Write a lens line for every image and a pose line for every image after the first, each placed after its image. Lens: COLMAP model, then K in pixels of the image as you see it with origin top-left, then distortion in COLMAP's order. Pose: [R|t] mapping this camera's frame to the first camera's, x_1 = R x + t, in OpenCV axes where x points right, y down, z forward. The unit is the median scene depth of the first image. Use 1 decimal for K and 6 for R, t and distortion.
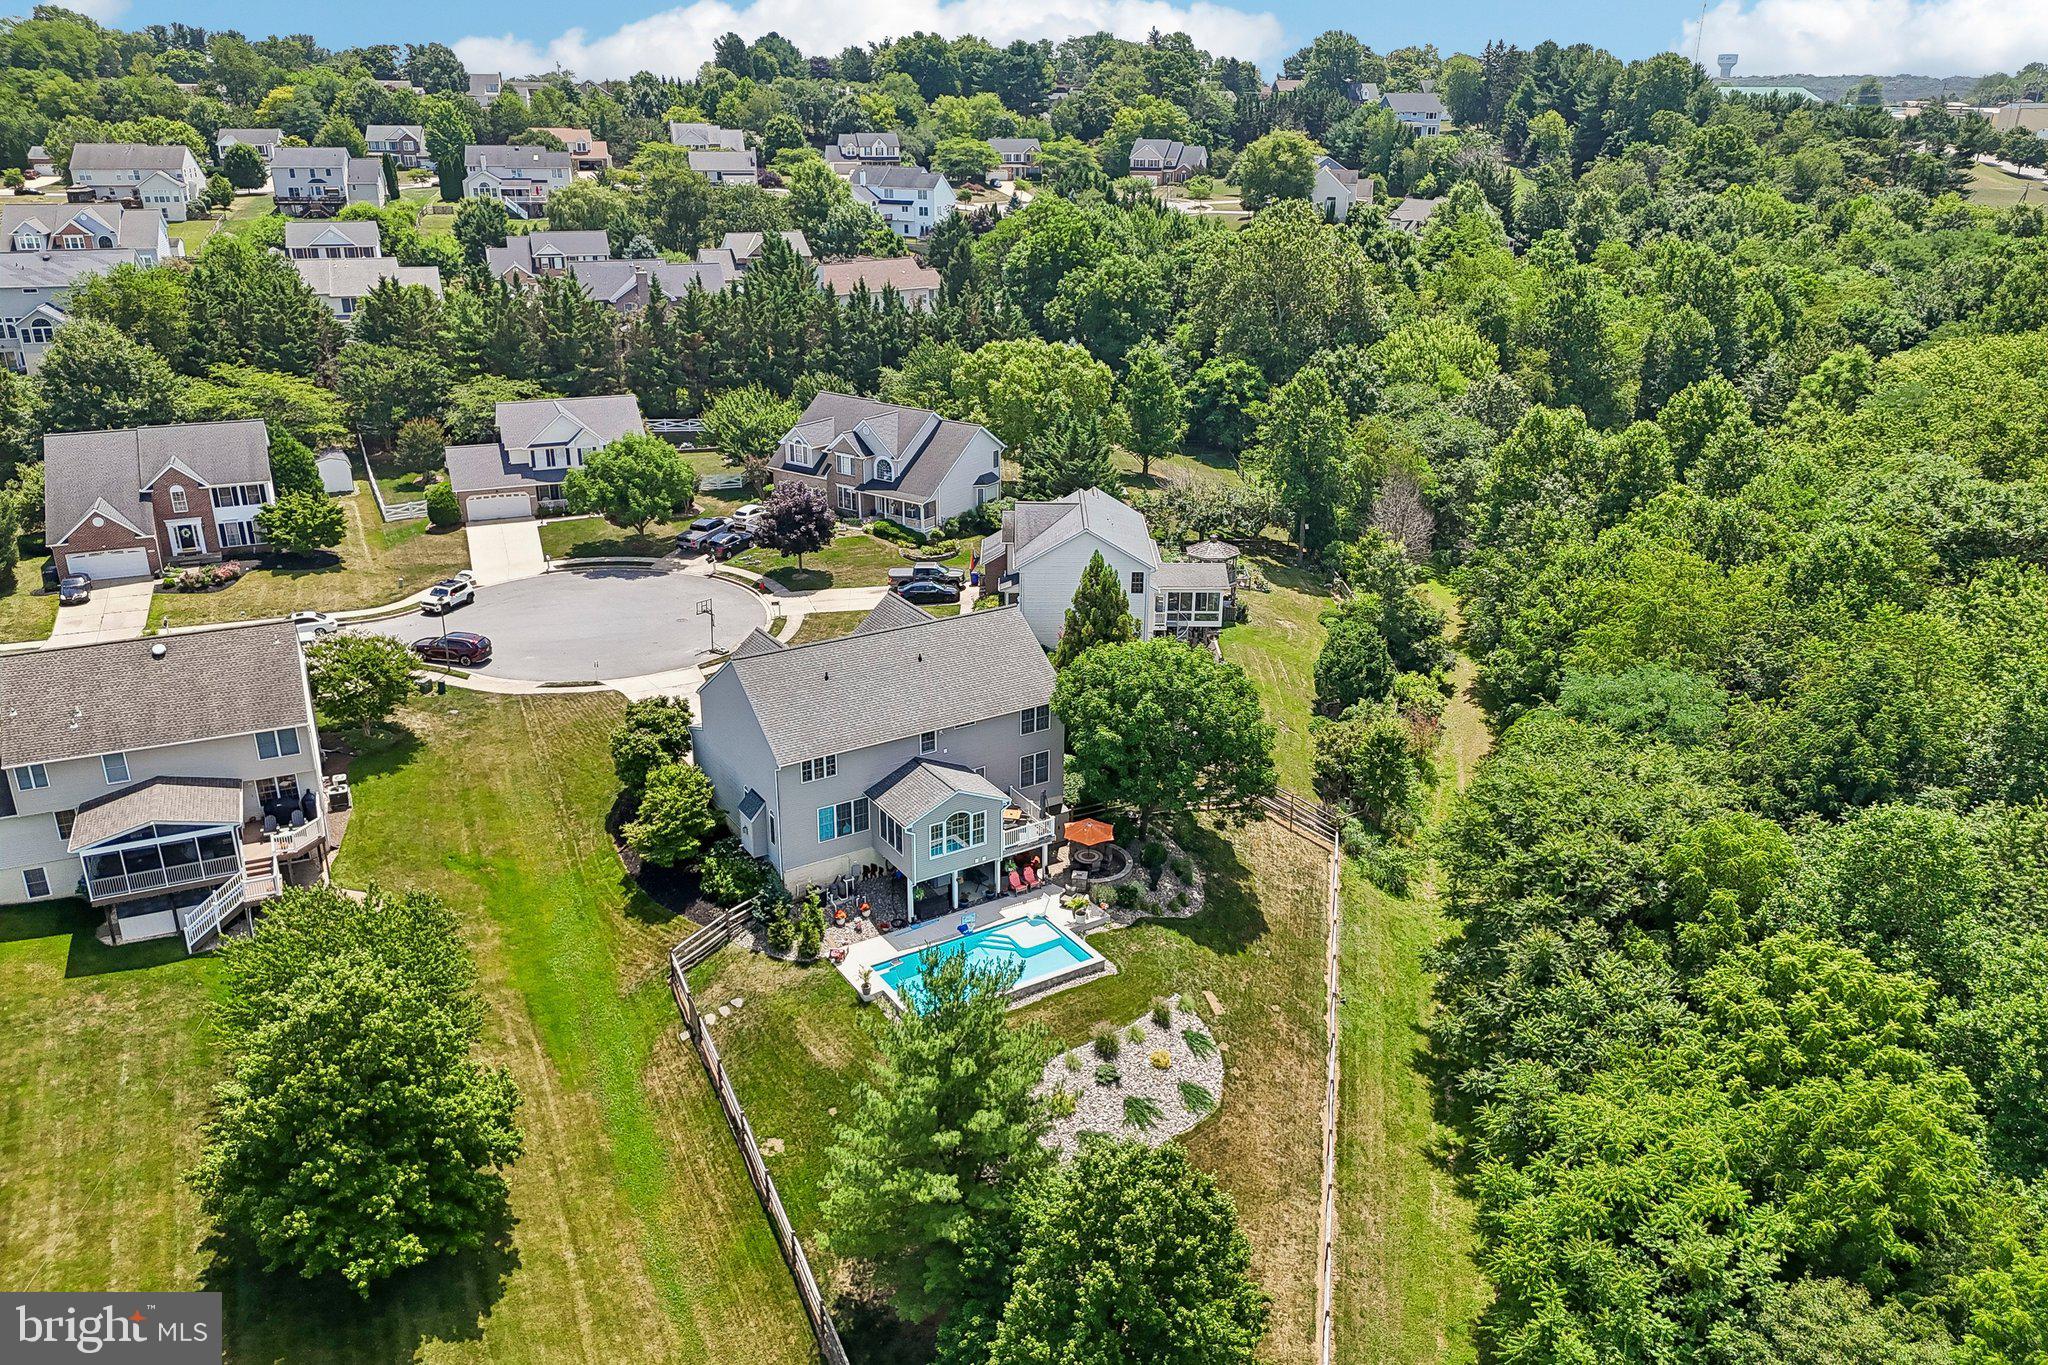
lens RADIAL K [[1485.6, 0, 1027.6], [0, 1485.6, 646.4], [0, 0, 1]] dist [0.102201, -0.117837]
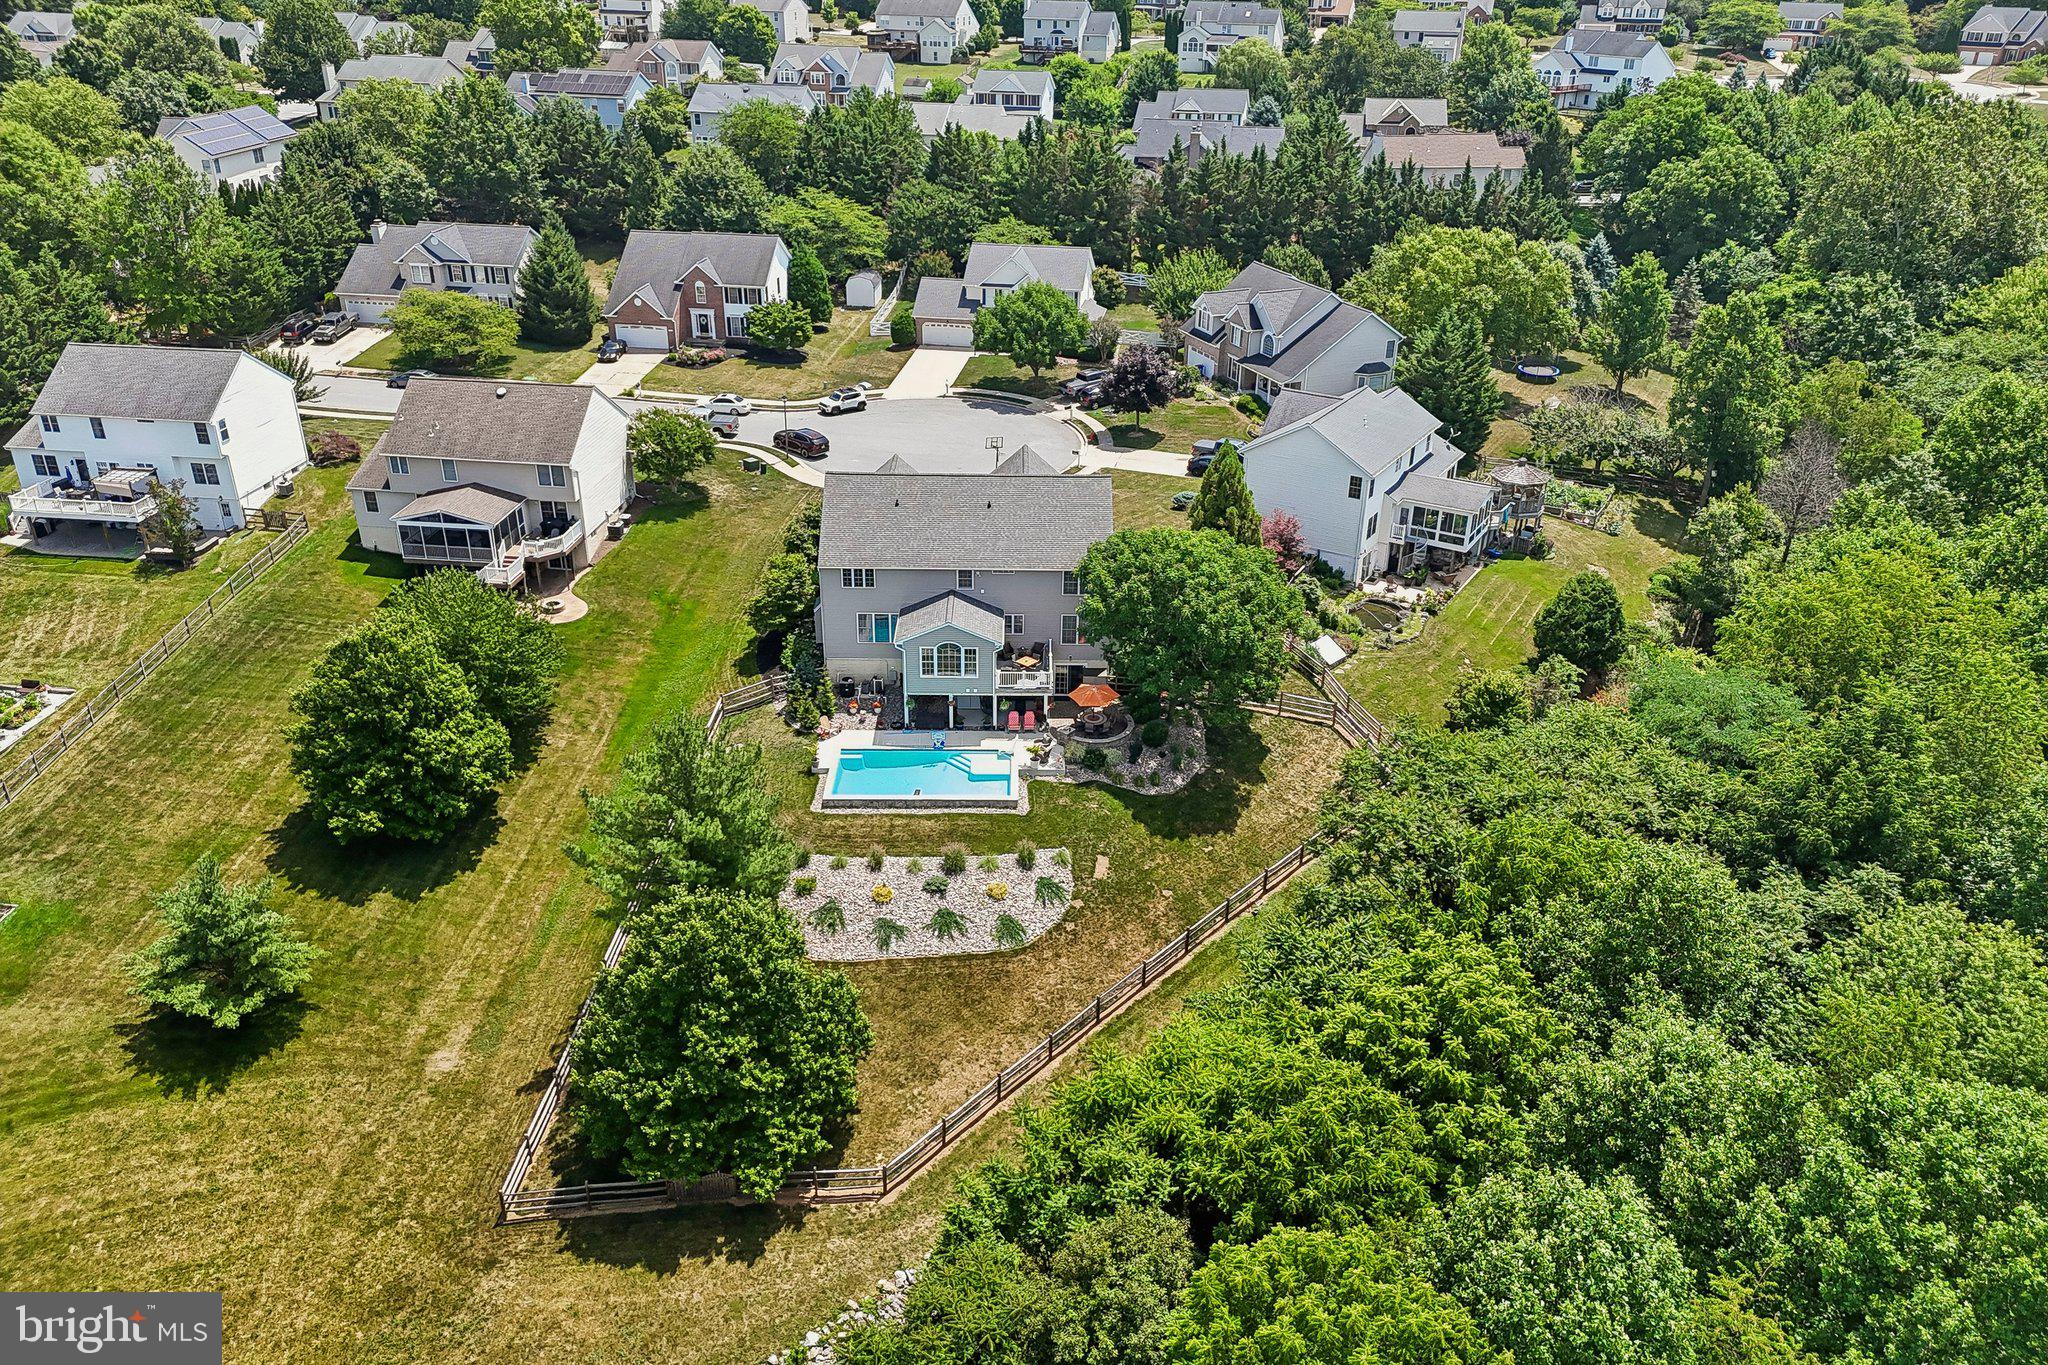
lens RADIAL K [[1466.6, 0, 1059.4], [0, 1466.6, 683.1], [0, 0, 1]] dist [0.081708, -0.079956]
pose [[0.856882, 0.238228, -0.457167, 0.468328], [-0.186990, 0.970055, 0.155011, -0.039304], [0.480405, -0.047340, 0.875768, 0.063962]]
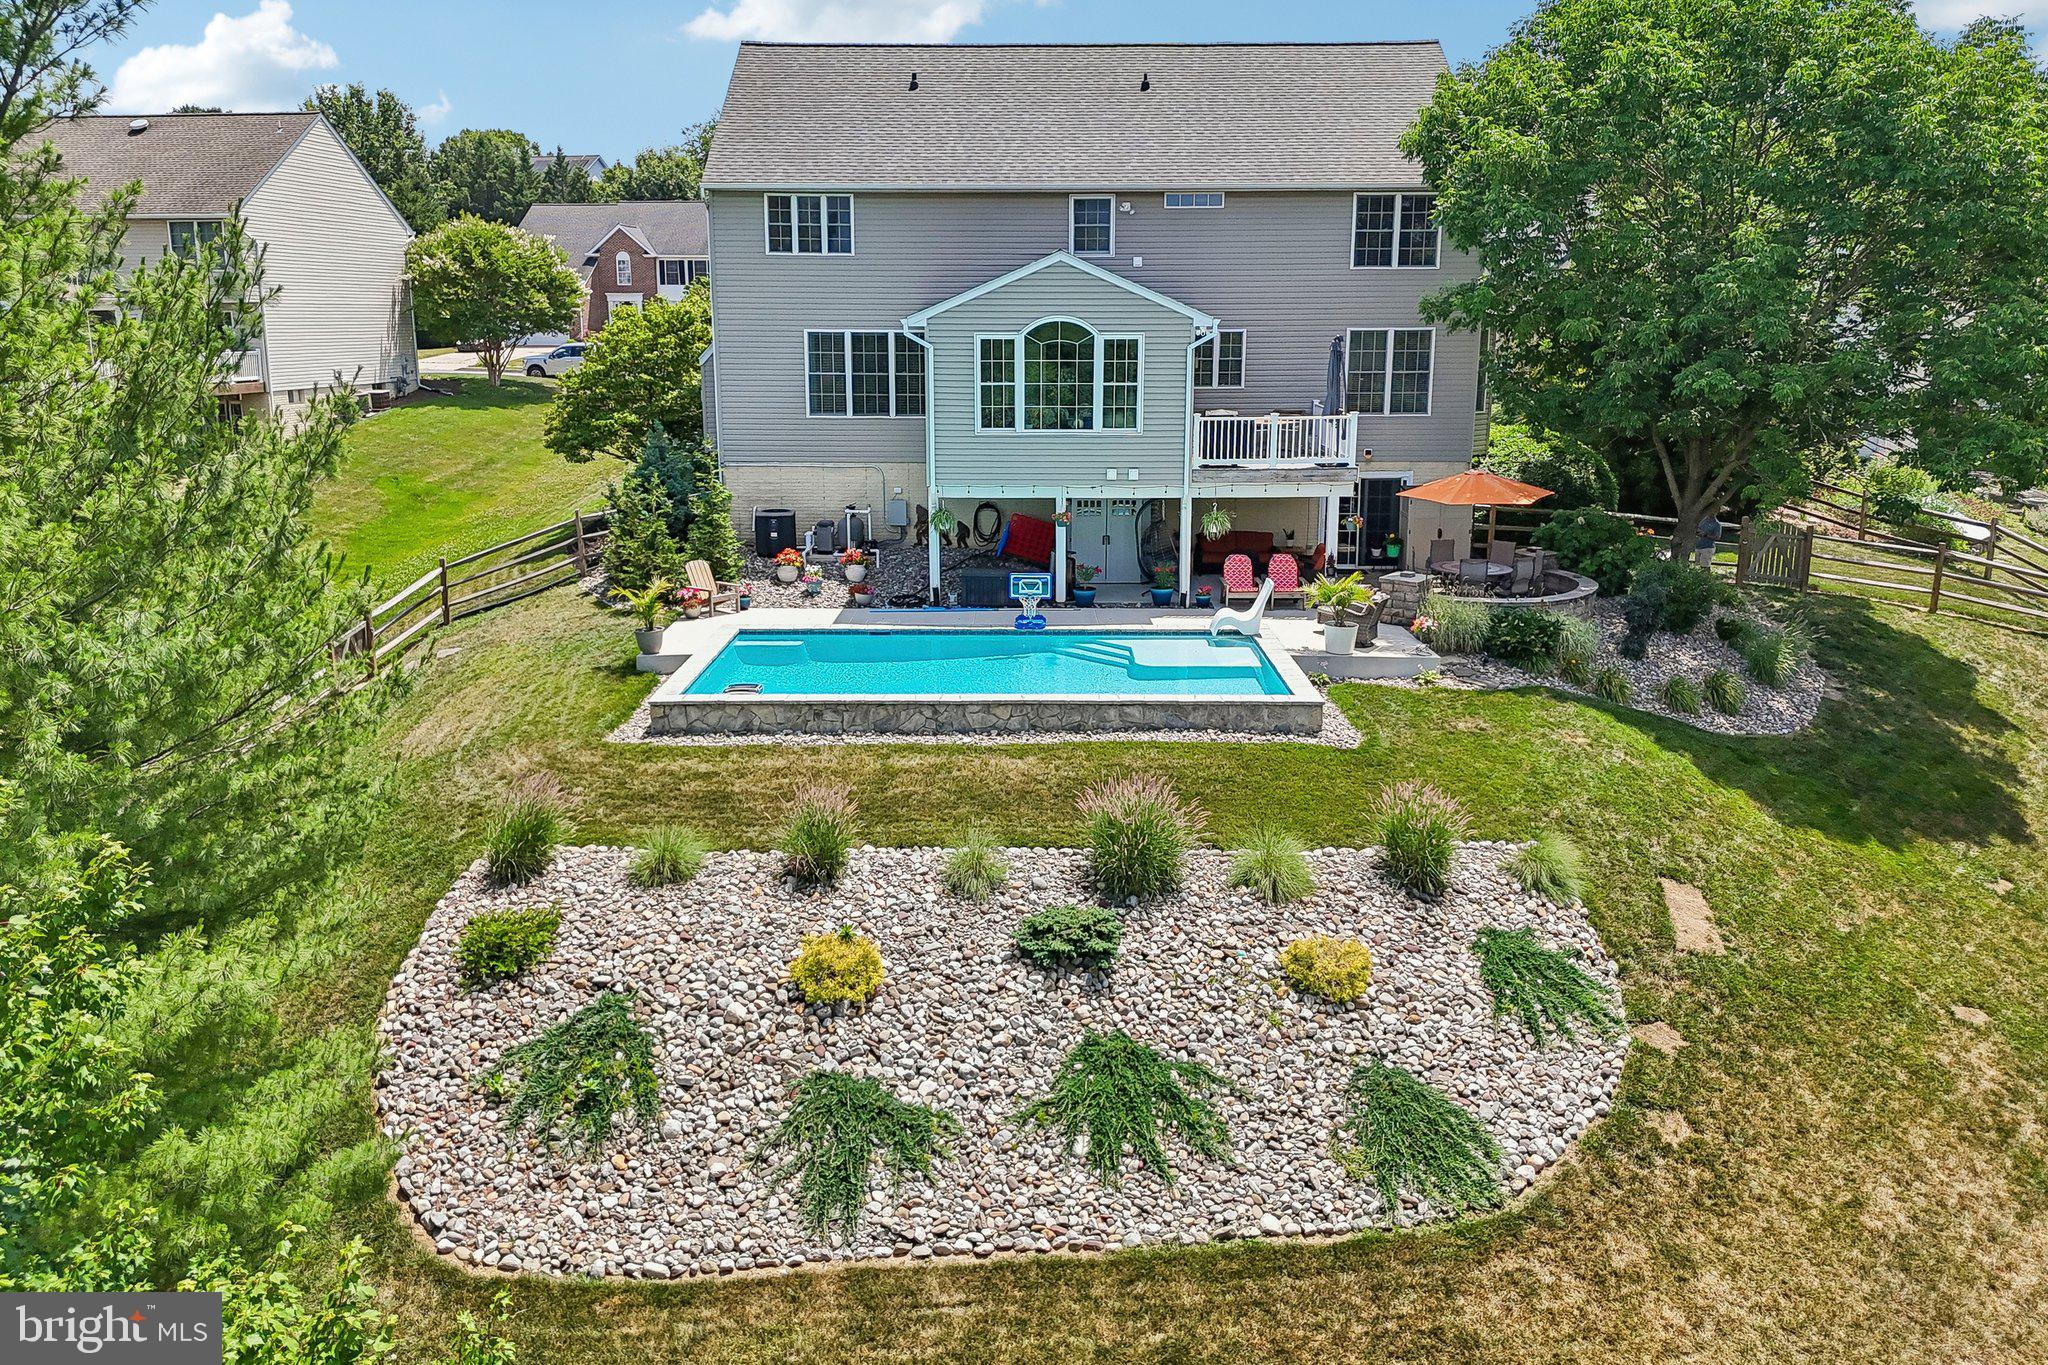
lens RADIAL K [[1509.9, 0, 1023.5], [0, 1509.9, 643.7], [0, 0, 1]] dist [0.034799, -0.010881]
pose [[0.842648, 0.102793, -0.528561, 0.140892], [-0.176166, 0.980217, -0.090219, 0.202343], [0.508831, 0.169138, 0.844087, 0.593436]]
